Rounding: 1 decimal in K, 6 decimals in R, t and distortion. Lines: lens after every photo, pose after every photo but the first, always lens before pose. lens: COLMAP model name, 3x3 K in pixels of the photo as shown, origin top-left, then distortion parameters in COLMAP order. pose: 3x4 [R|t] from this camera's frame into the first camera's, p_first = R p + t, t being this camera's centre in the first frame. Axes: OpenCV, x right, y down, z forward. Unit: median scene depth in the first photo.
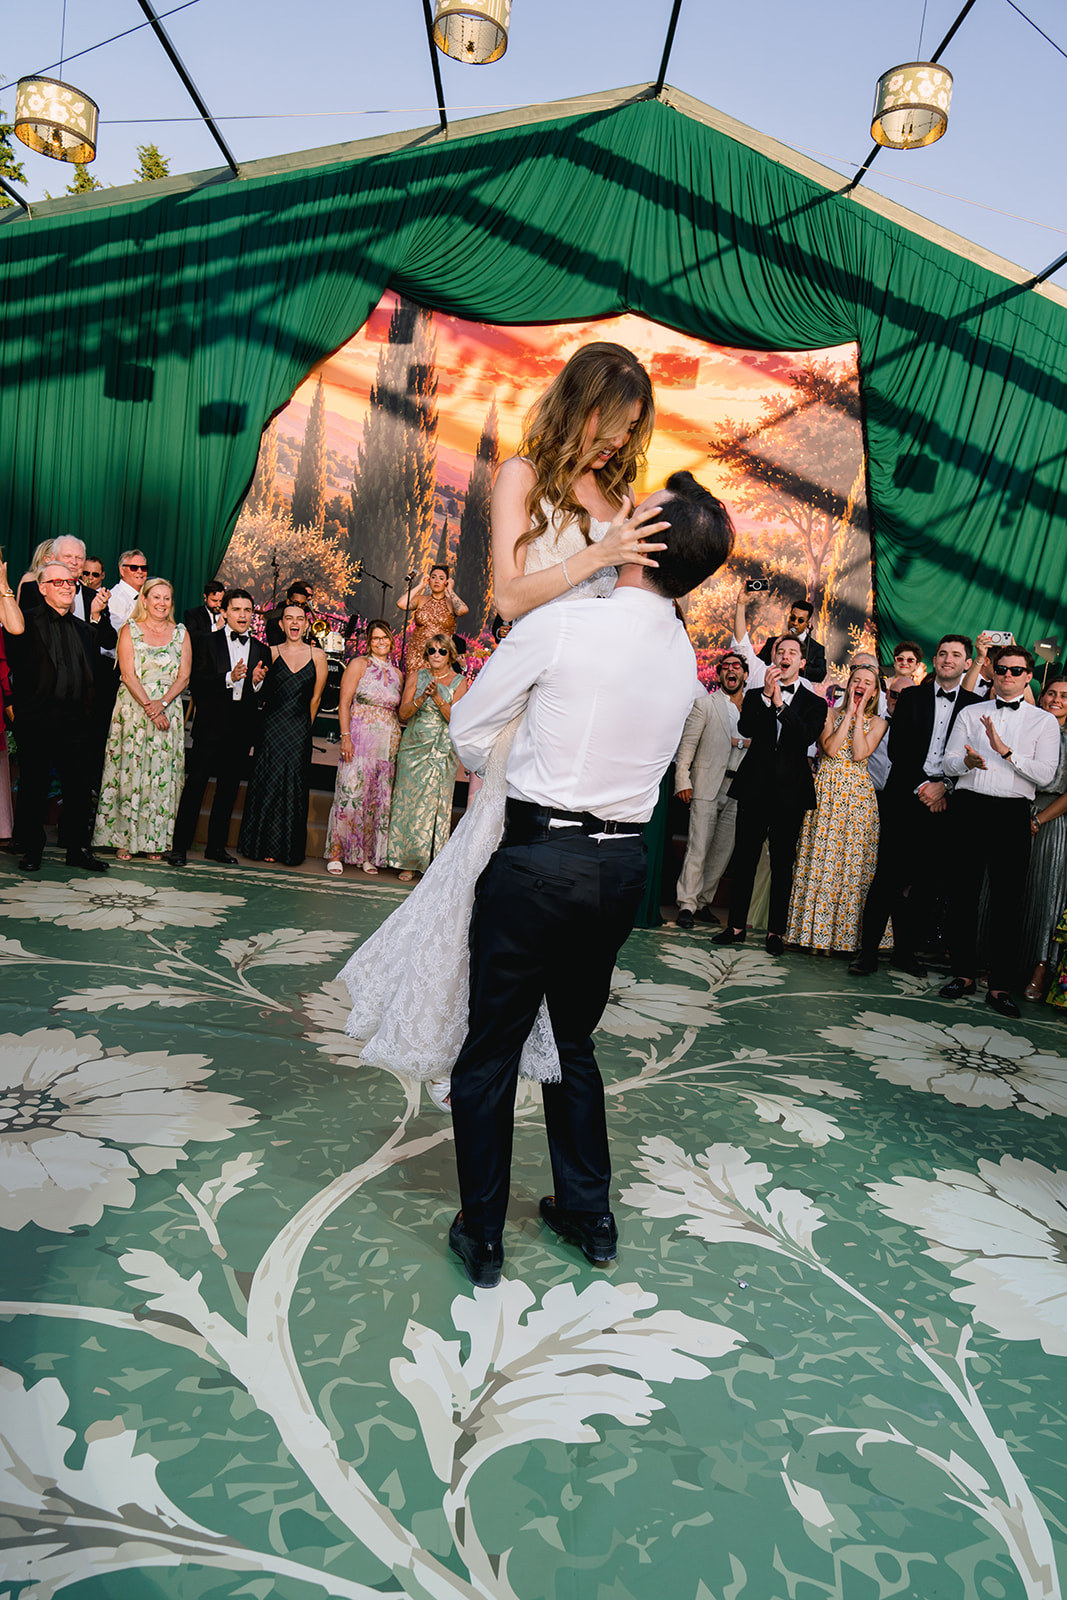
lens RADIAL K [[1056.0, 0, 531.9], [0, 1056.0, 801.1], [0, 0, 1]] dist [-0.002603, 0.008448]
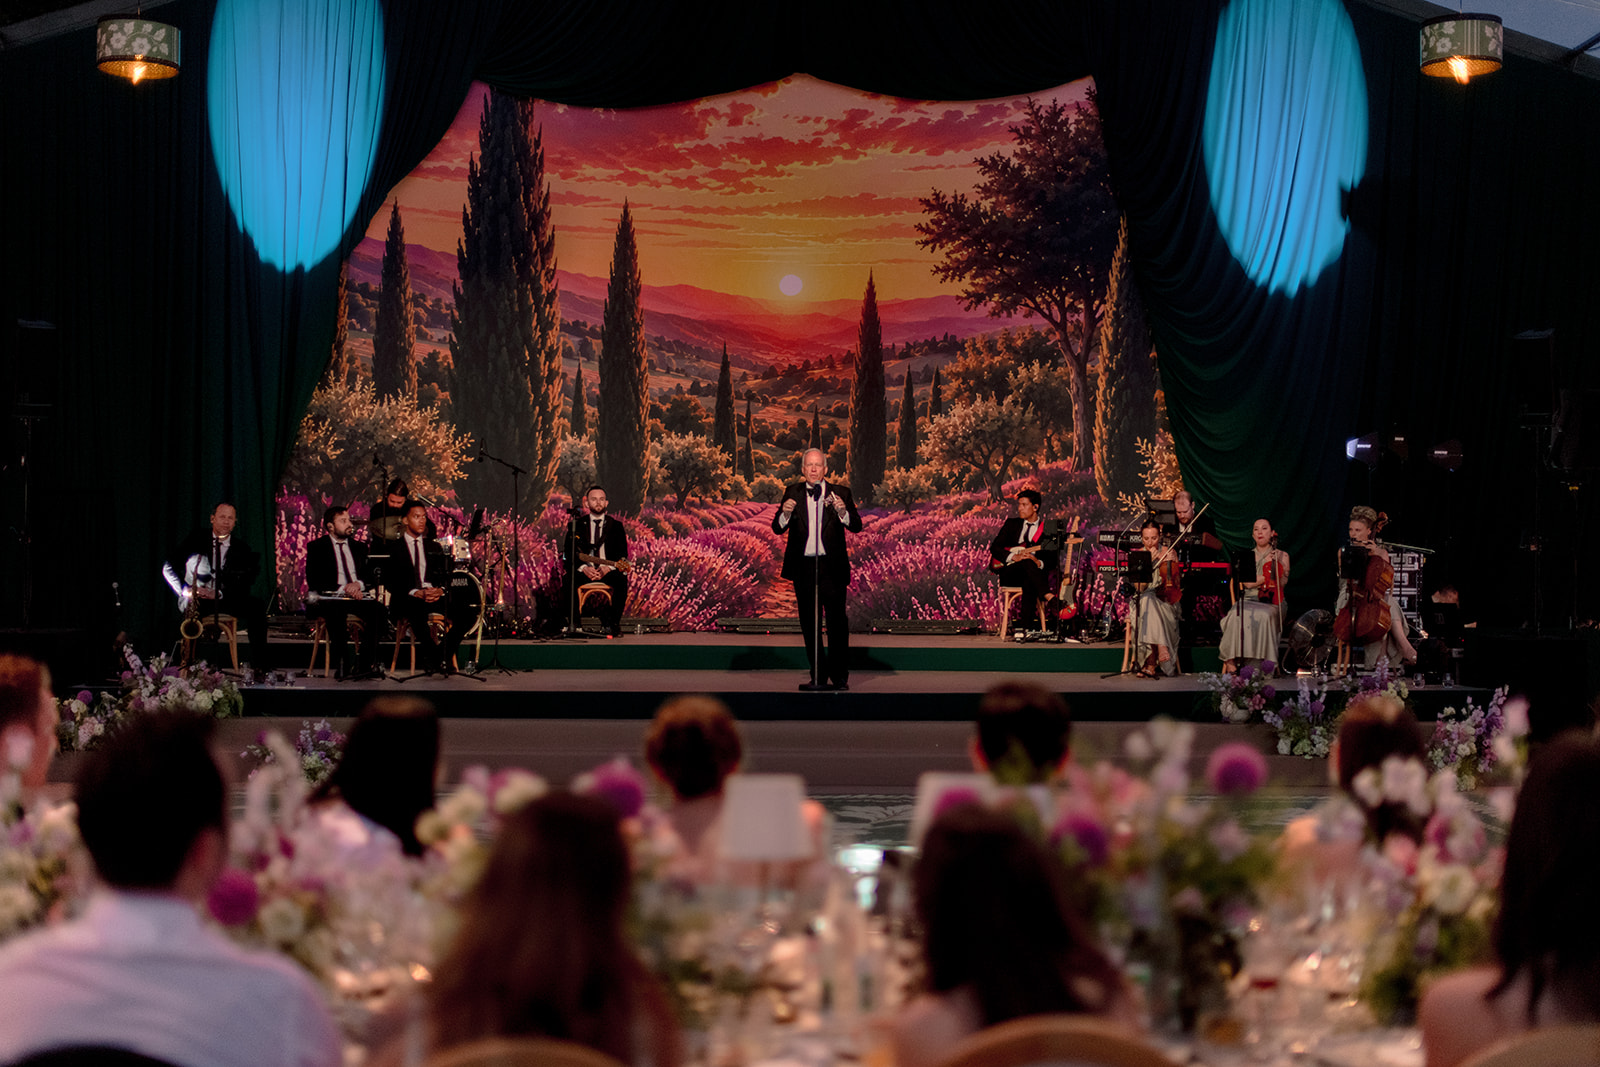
lens RADIAL K [[2313.9, 0, 797.8], [0, 2313.9, 528.9], [0, 0, 1]] dist [-0.017795, 0.000000]
pose [[0.993130, -0.115831, 0.016622, 0.032059], [0.116942, 0.987531, -0.105391, 0.038839], [-0.004207, 0.106611, 0.994292, -0.619648]]
